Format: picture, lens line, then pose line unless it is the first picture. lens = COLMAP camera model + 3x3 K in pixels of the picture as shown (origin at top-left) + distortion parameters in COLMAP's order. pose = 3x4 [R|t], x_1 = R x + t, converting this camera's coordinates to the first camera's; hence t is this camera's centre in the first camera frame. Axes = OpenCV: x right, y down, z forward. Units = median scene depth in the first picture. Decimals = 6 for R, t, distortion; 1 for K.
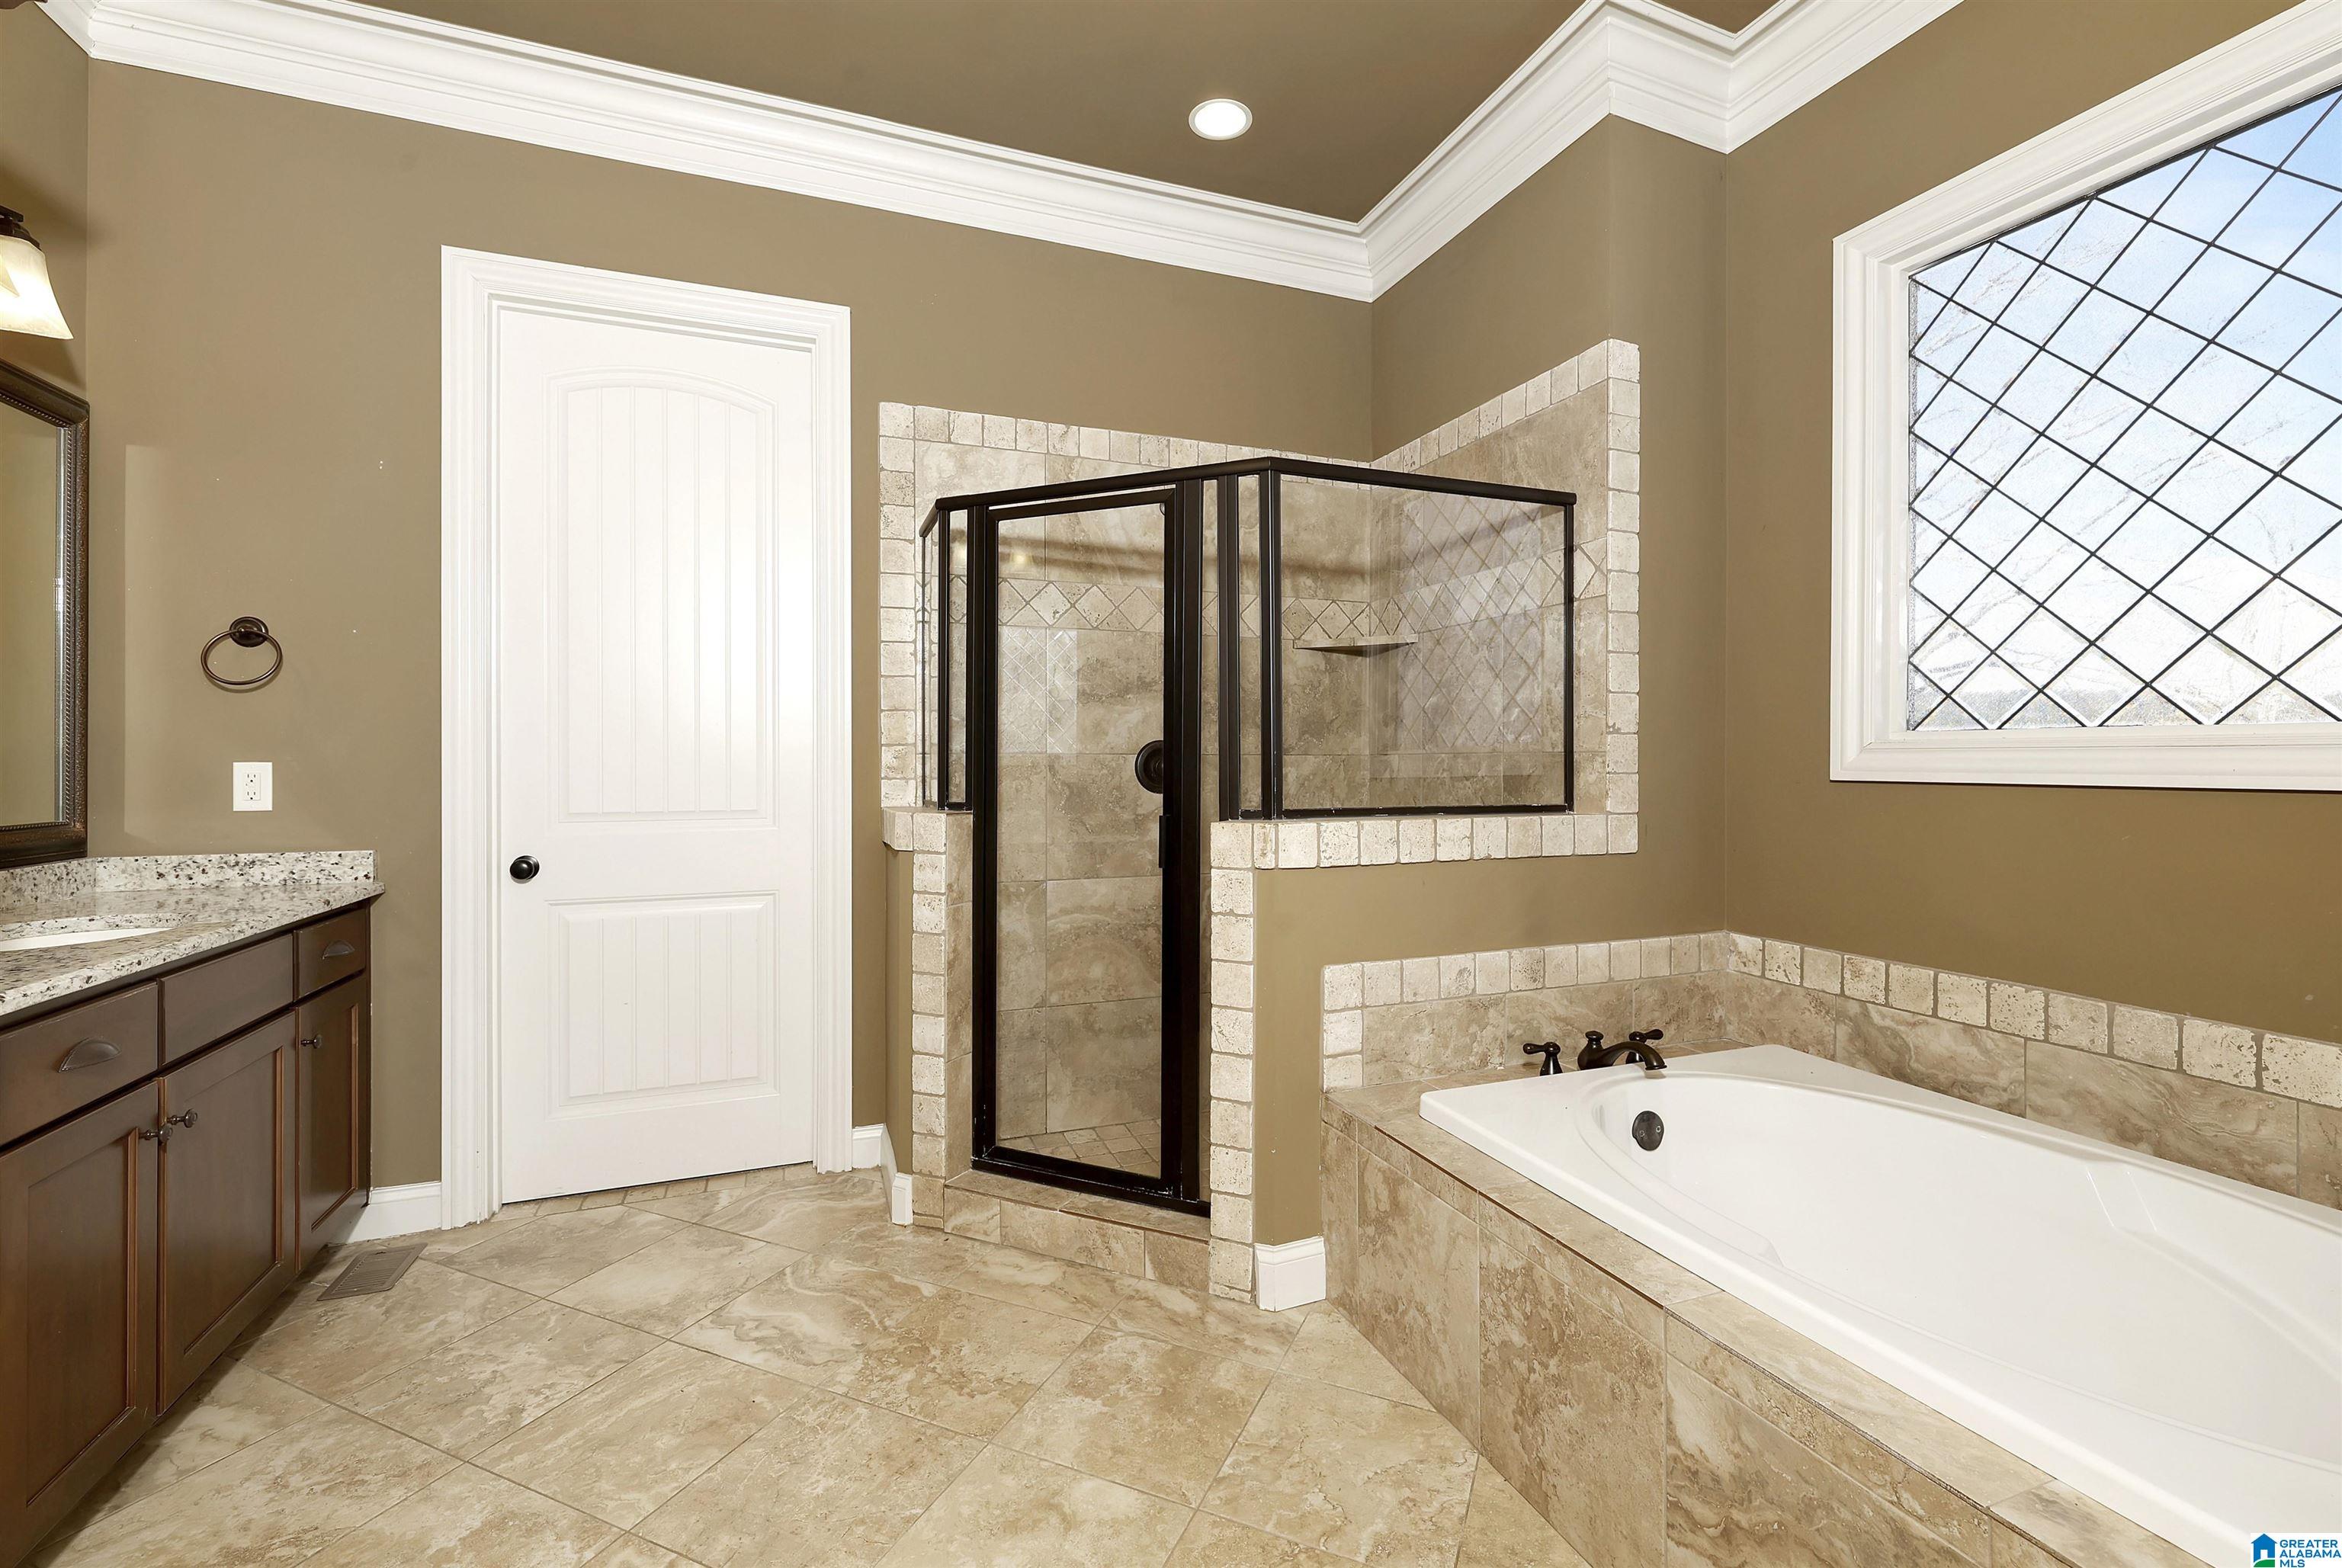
lens RADIAL K [[1012.2, 0, 1175.3], [0, 1012.2, 767.9], [0, 0, 1]] dist [0.002449, -0.000077]
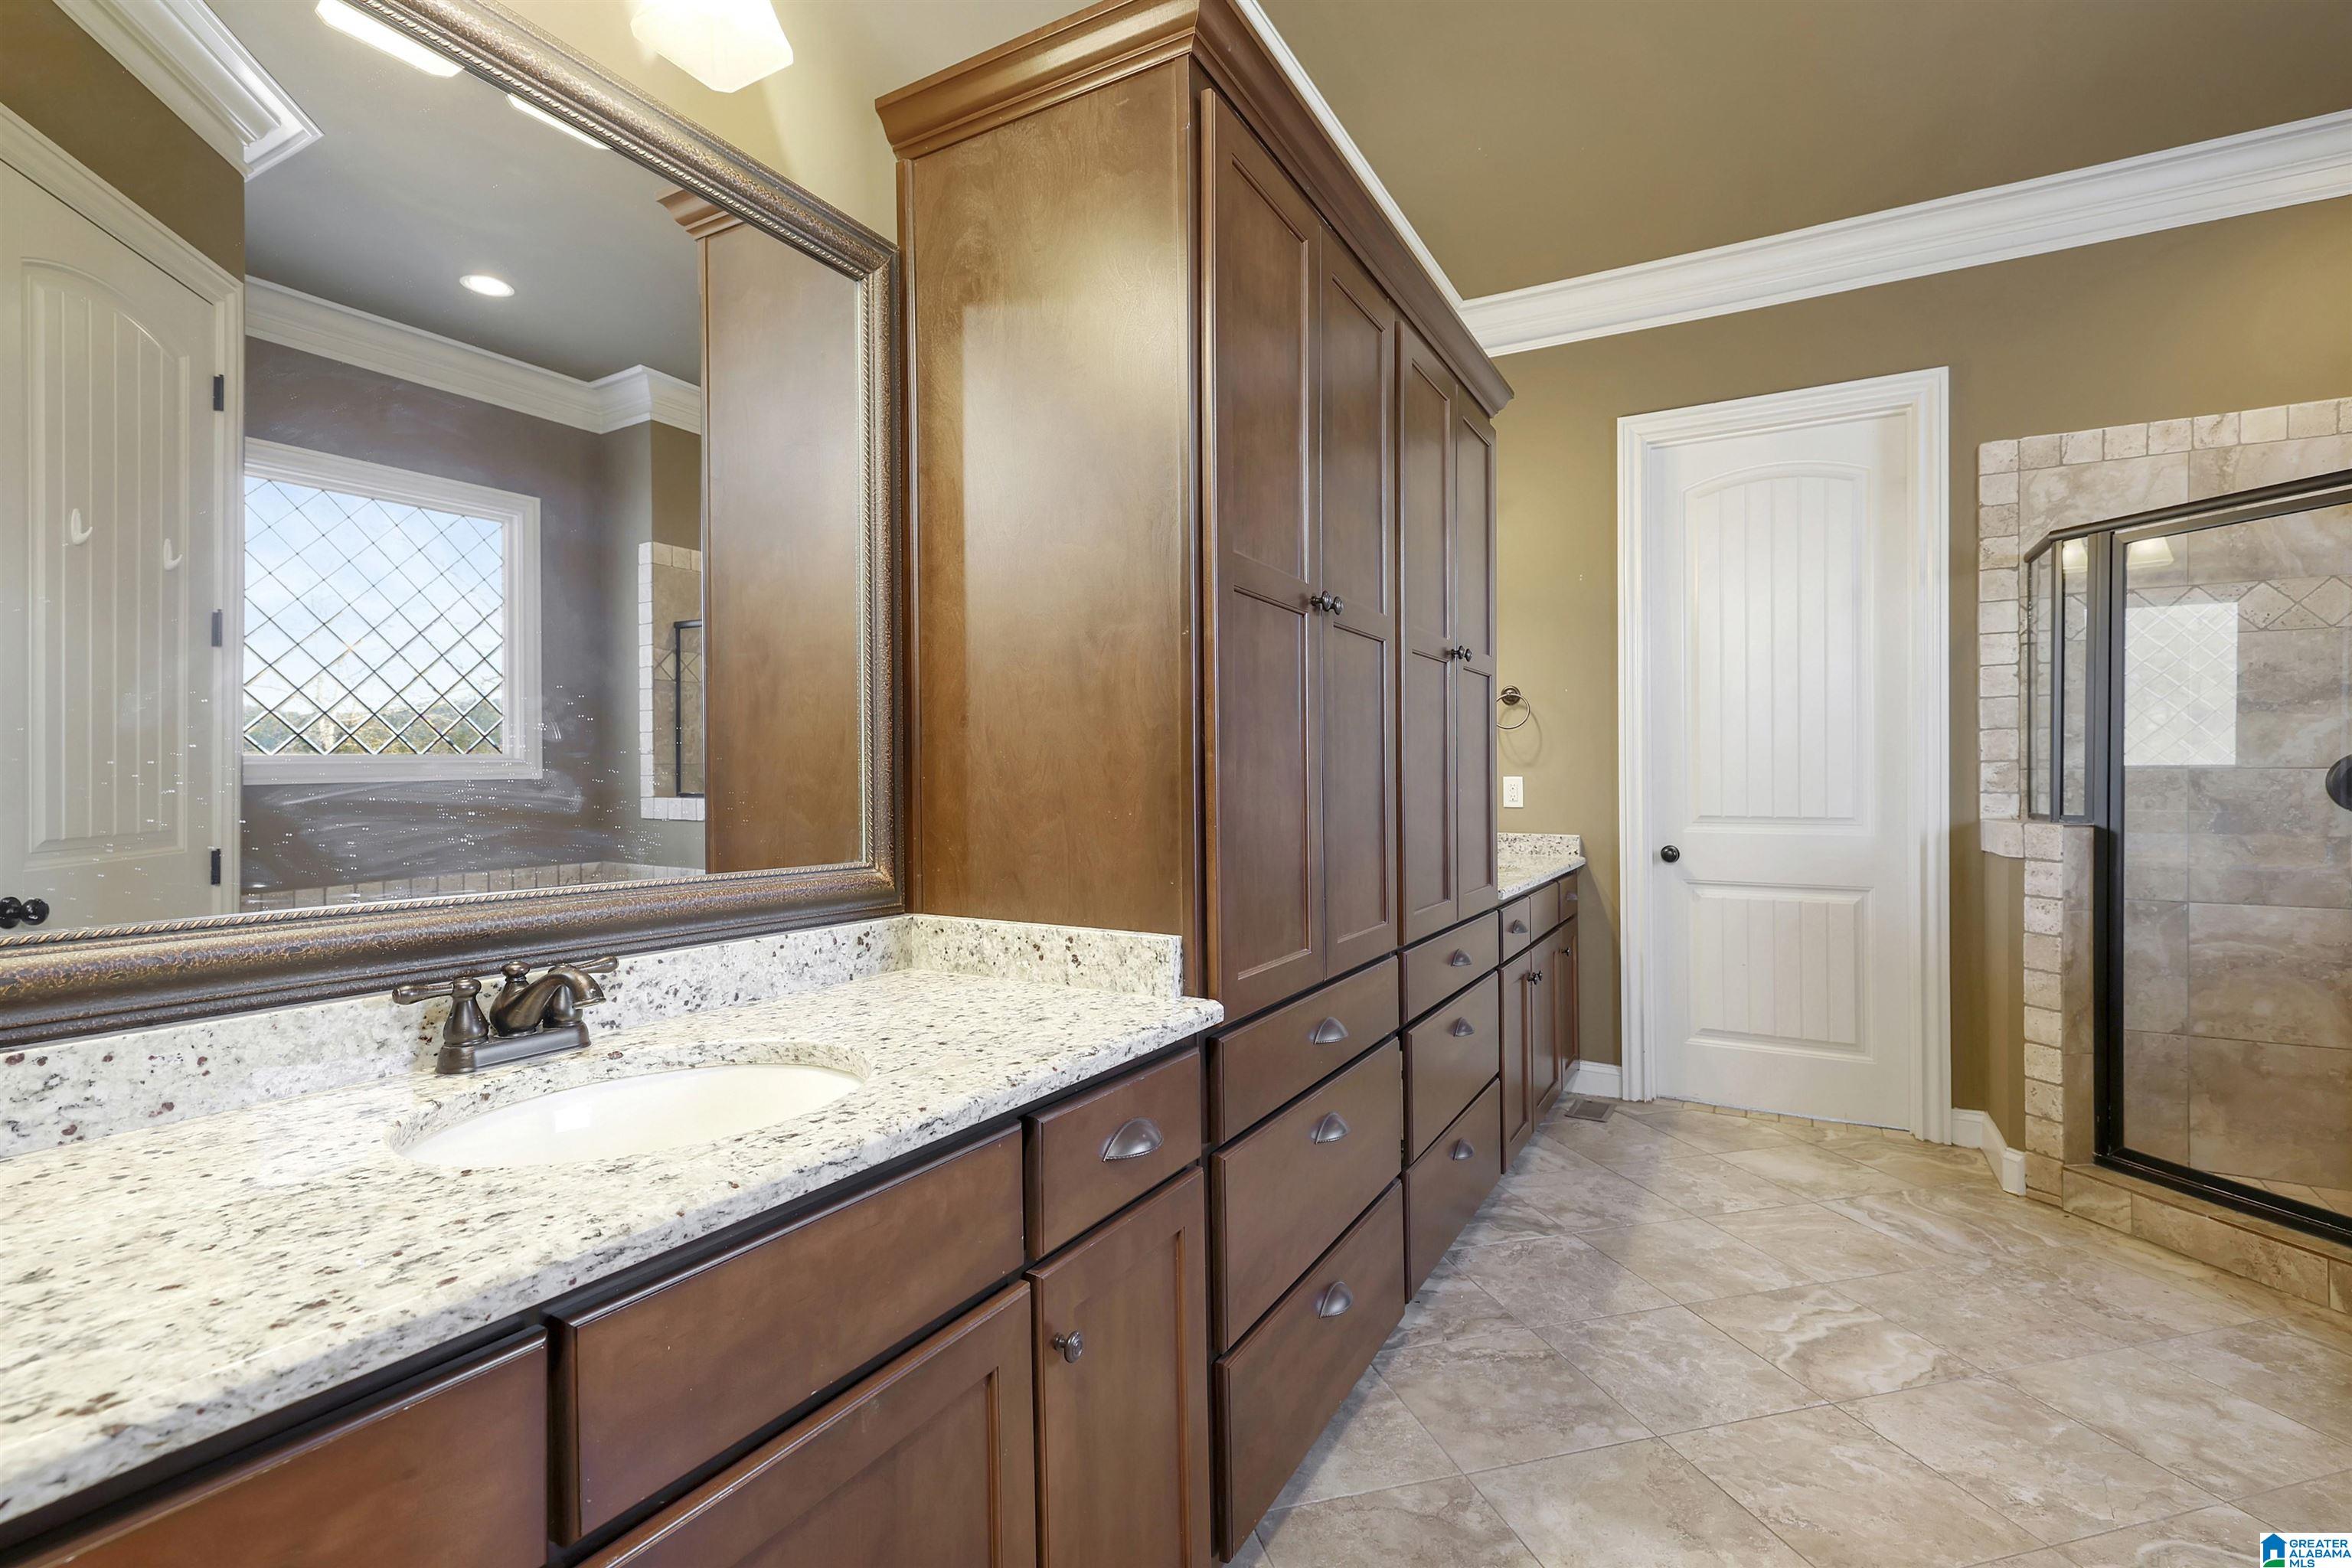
lens RADIAL K [[1110.5, 0, 1184.7], [0, 1110.5, 774.6], [0, 0, 1]] dist [0.019963, -0.001388]
pose [[0.660208, 0.000765, -0.751082, 0.048353], [-0.004862, 0.999983, -0.003255, -0.000496], [0.751067, 0.005800, 0.660201, -0.430333]]
